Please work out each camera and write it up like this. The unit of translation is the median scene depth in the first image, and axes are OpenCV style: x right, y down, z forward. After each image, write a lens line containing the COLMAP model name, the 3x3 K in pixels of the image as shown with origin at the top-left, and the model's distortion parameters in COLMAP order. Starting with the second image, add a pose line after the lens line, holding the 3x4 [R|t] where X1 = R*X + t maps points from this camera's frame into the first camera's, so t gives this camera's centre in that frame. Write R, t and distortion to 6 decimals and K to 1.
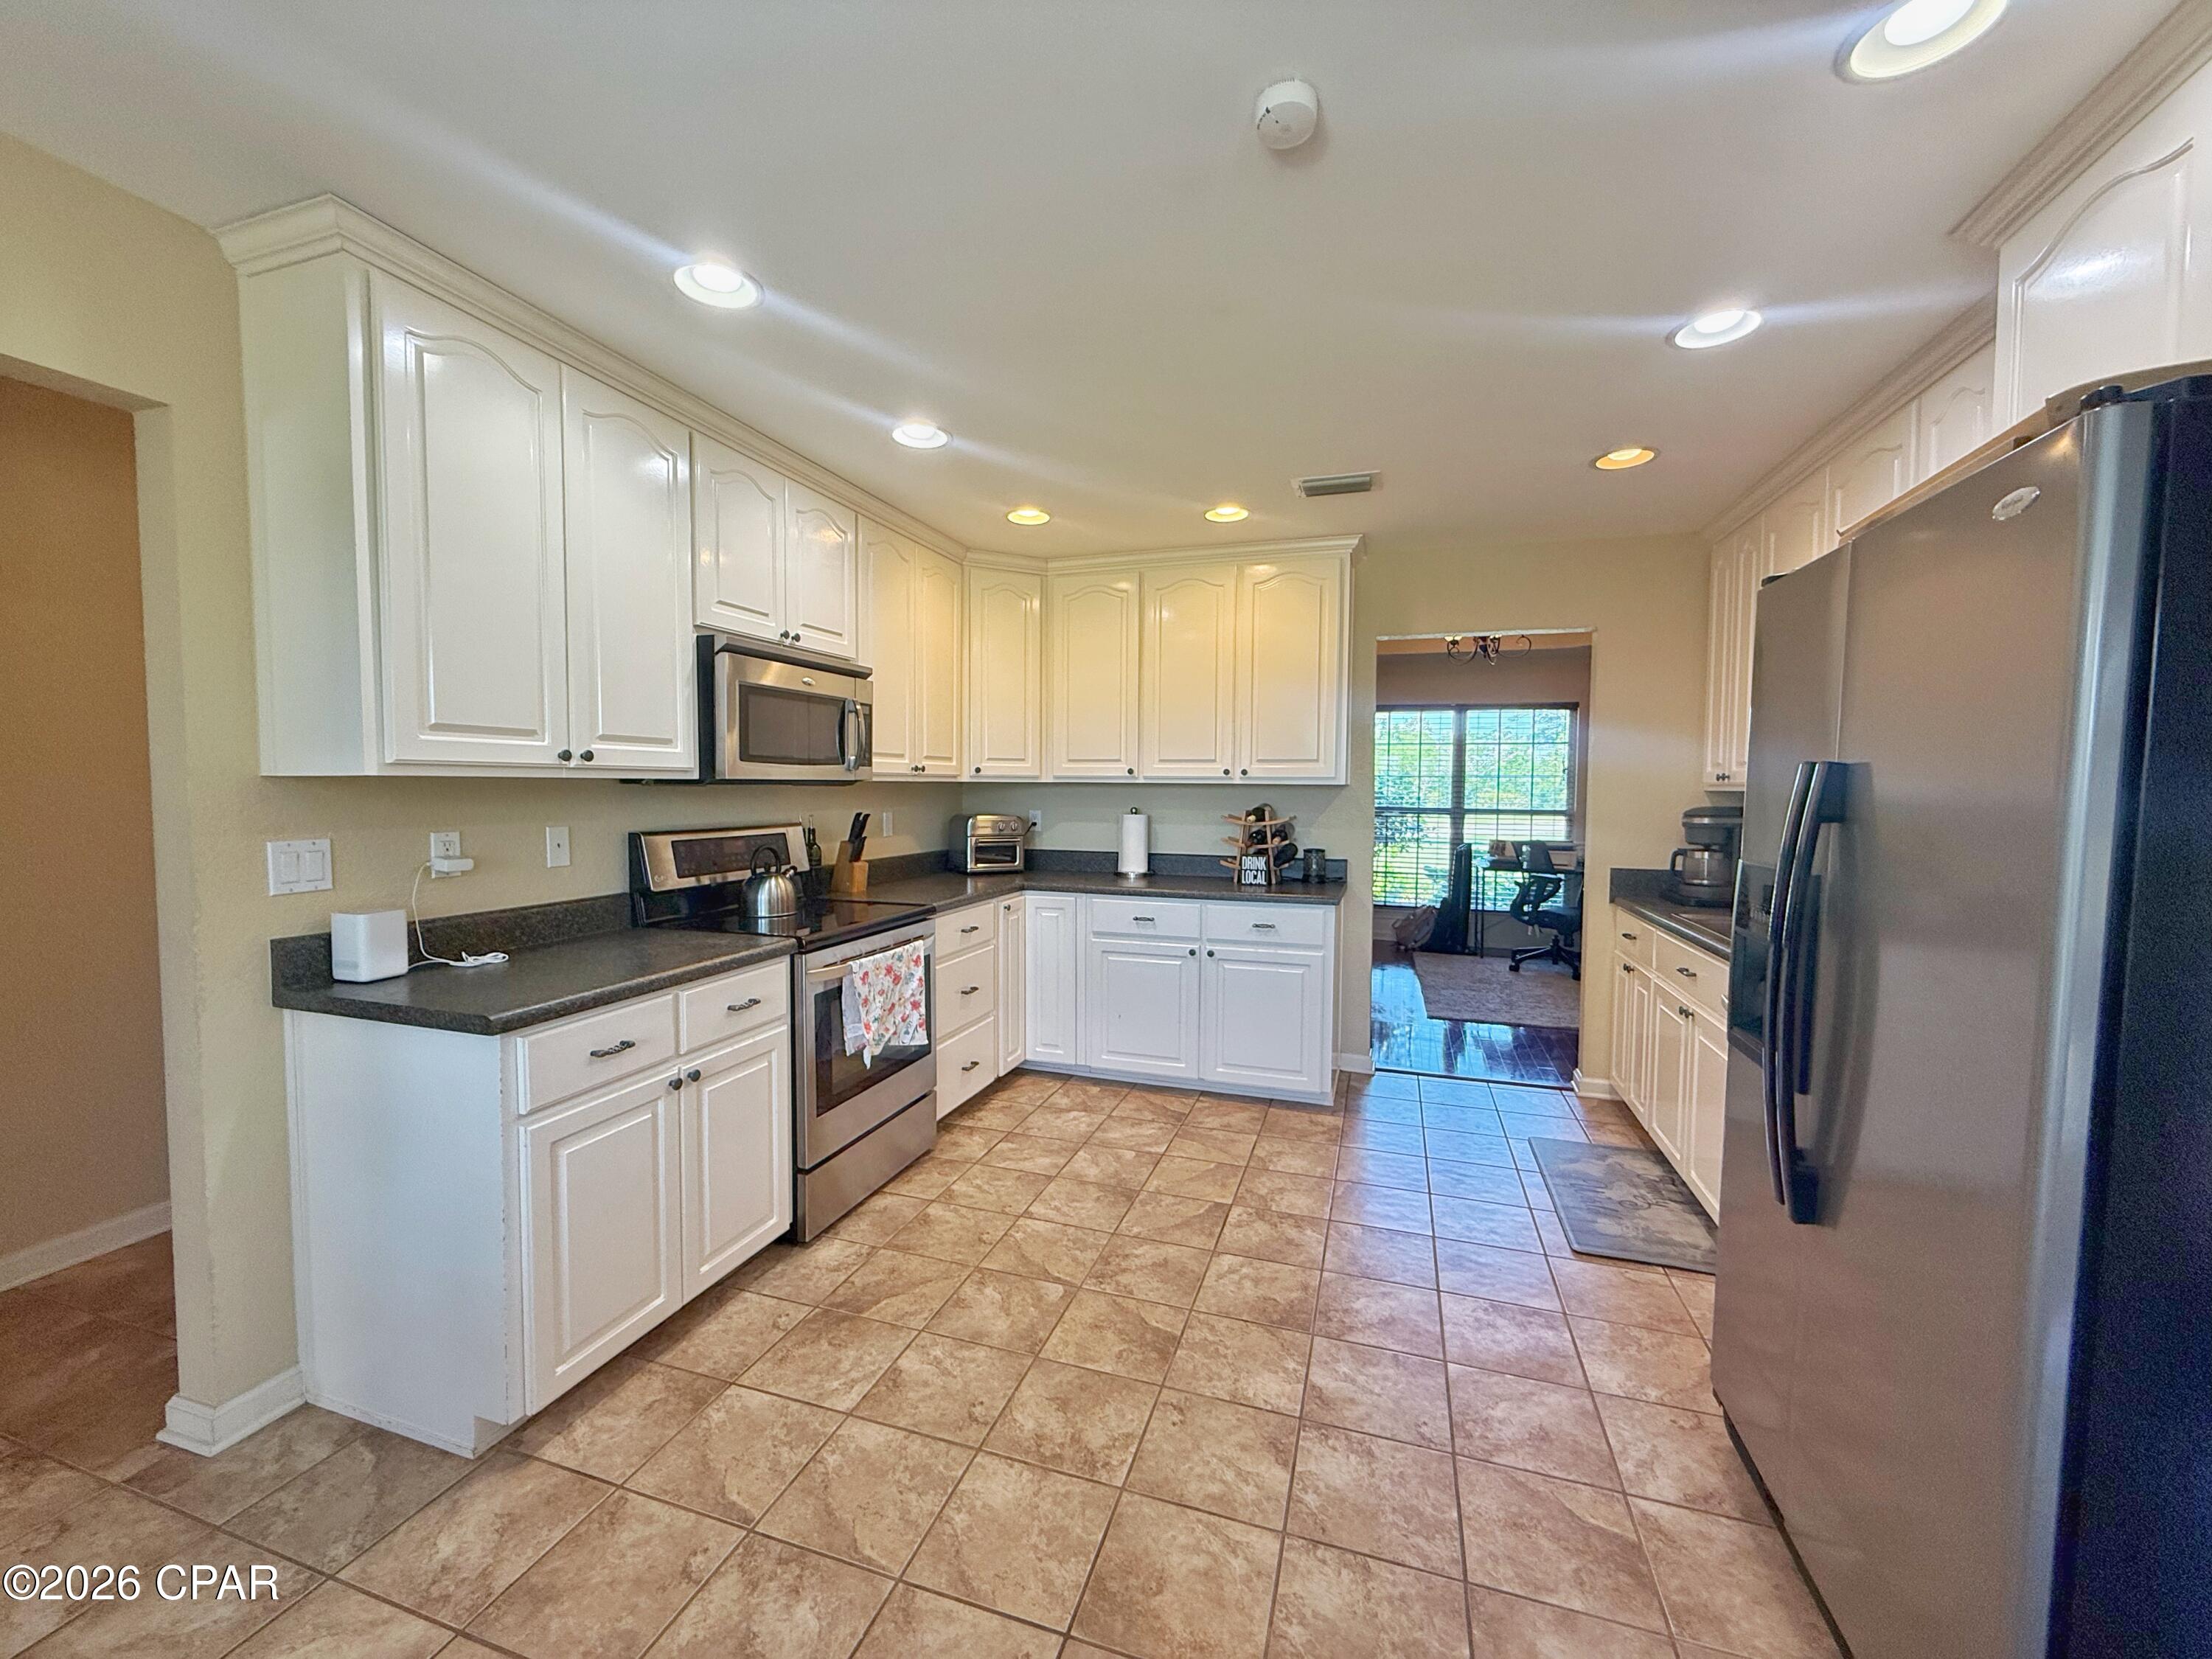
lens RADIAL K [[888.0, 0, 1099.7], [0, 888.0, 829.8], [0, 0, 1]] dist [-0.000945, 0.000538]
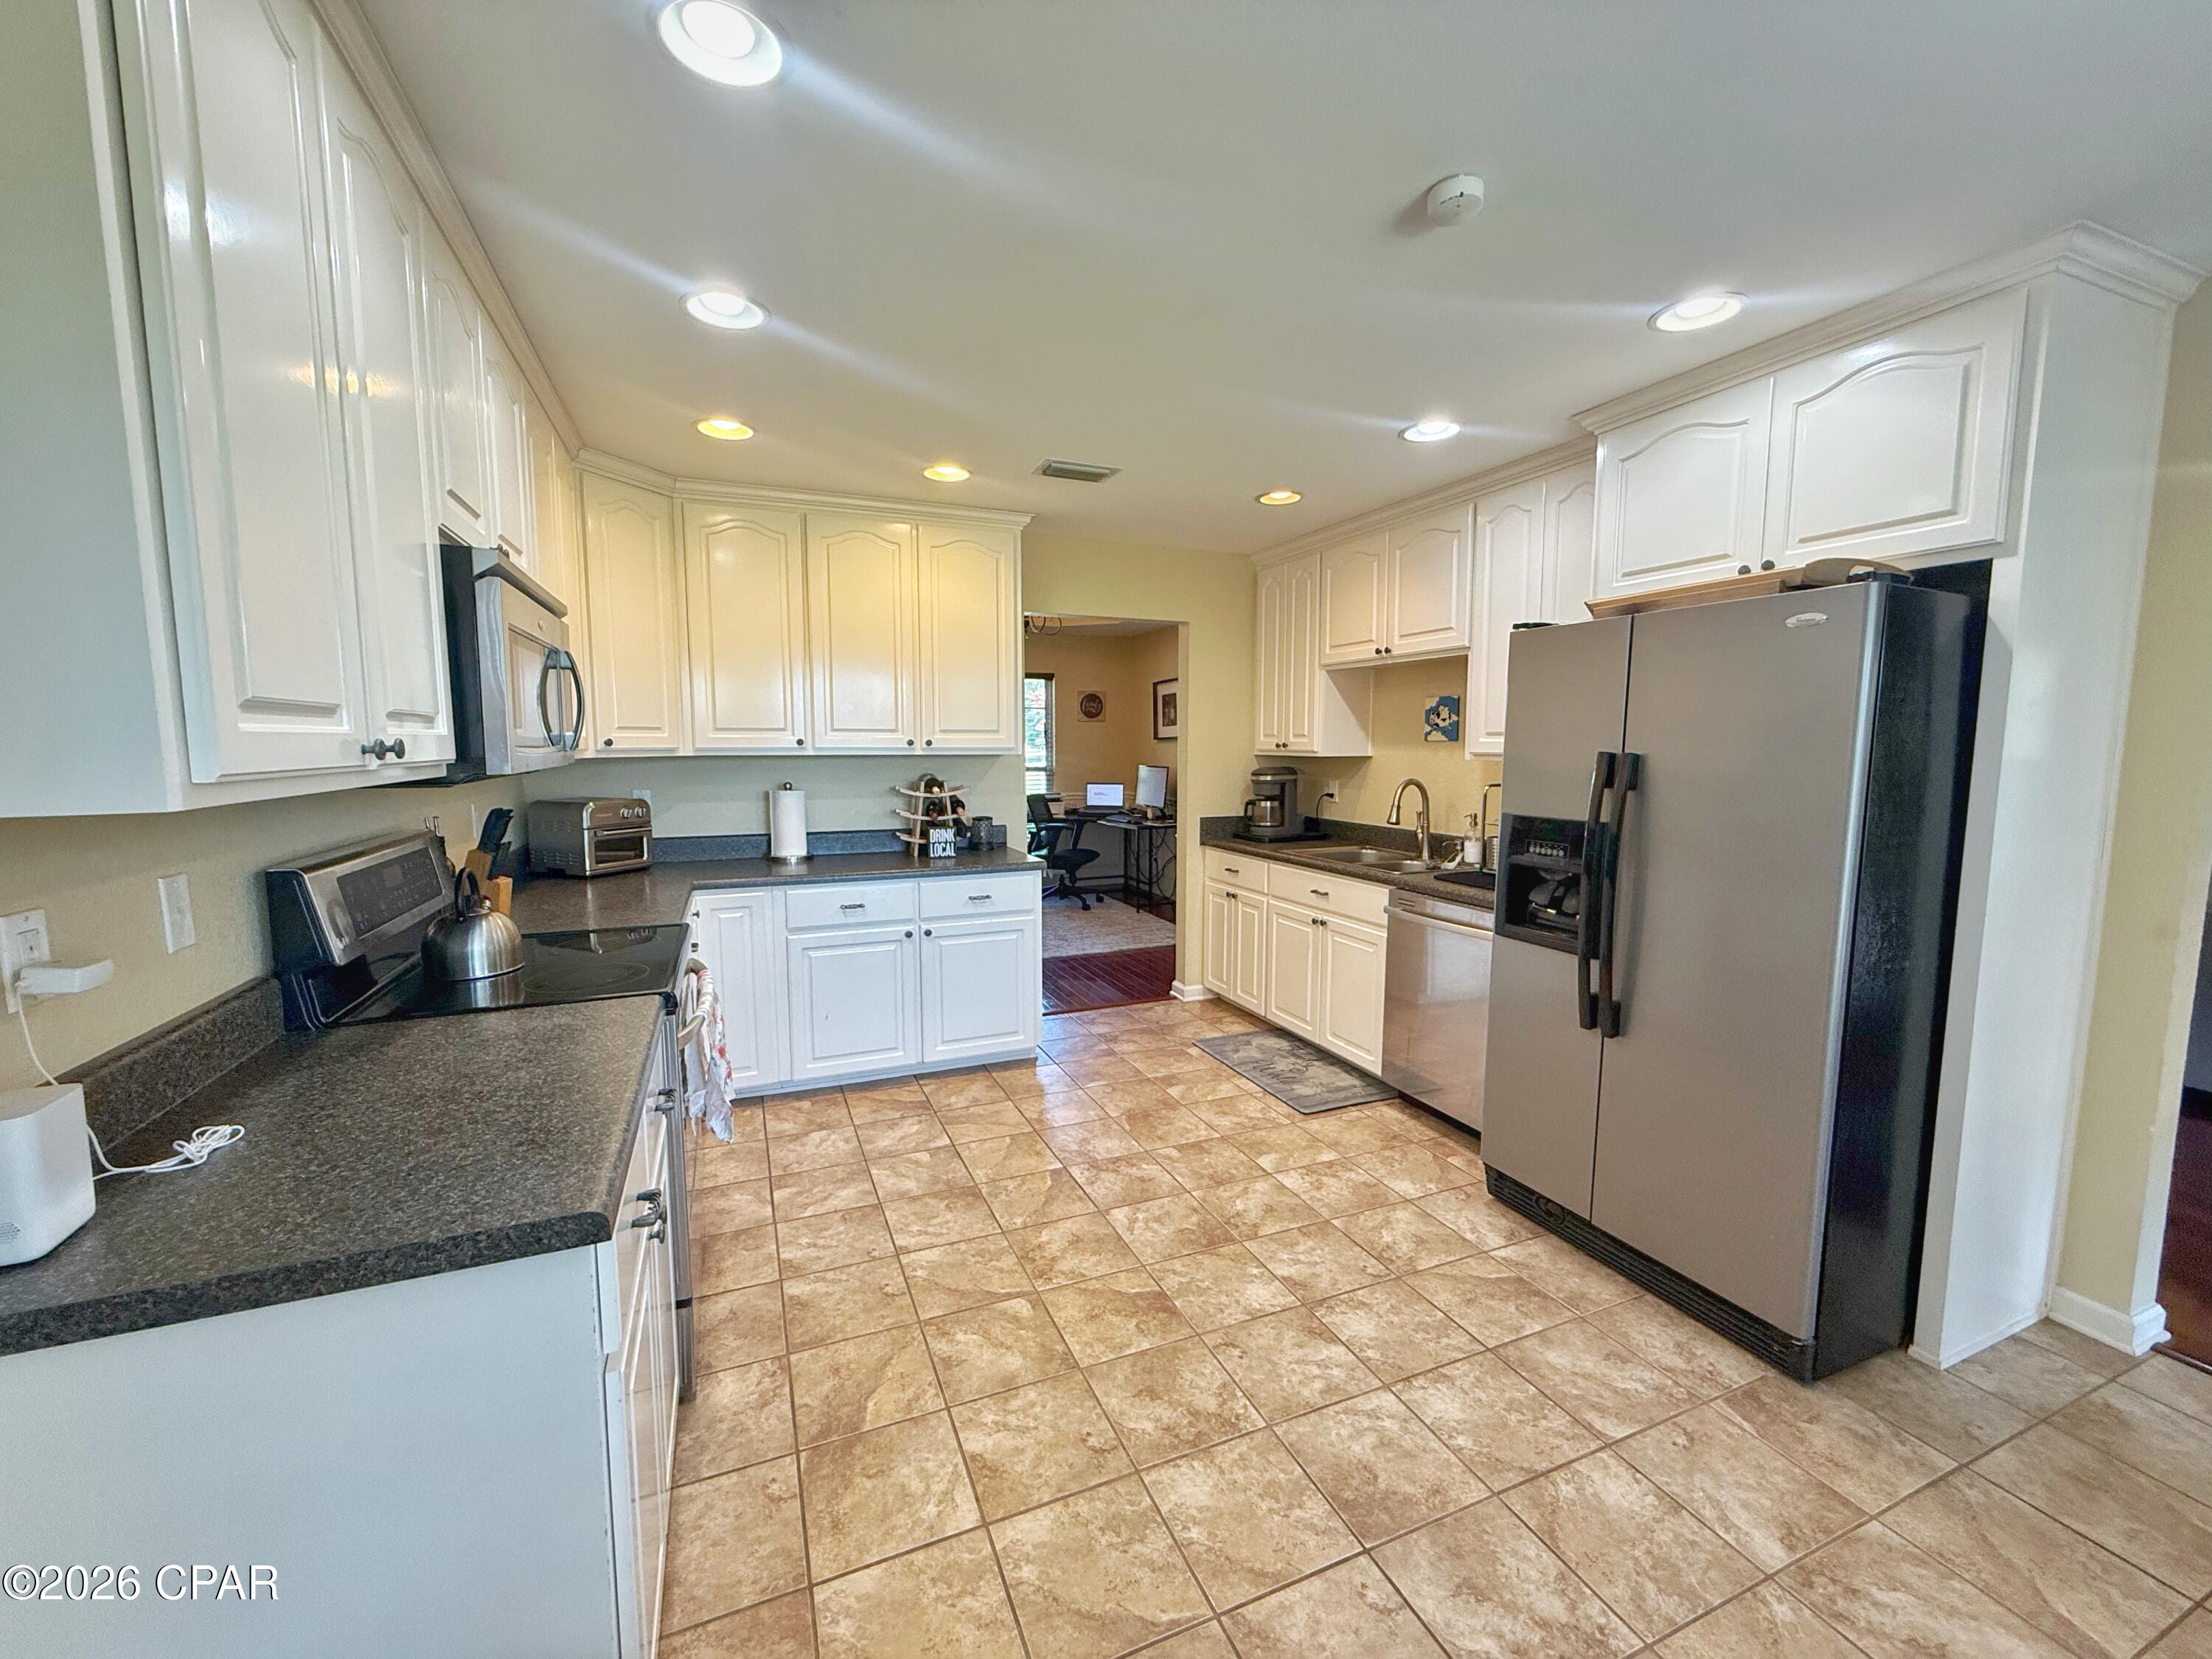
lens RADIAL K [[888.0, 0, 1099.7], [0, 888.0, 829.8], [0, 0, 1]] dist [-0.000945, 0.000538]
pose [[0.751662, -0.073742, 0.655414, -0.509491], [0.038166, 0.996928, 0.068395, -0.044175], [-0.658444, -0.026395, 0.752167, 0.217929]]
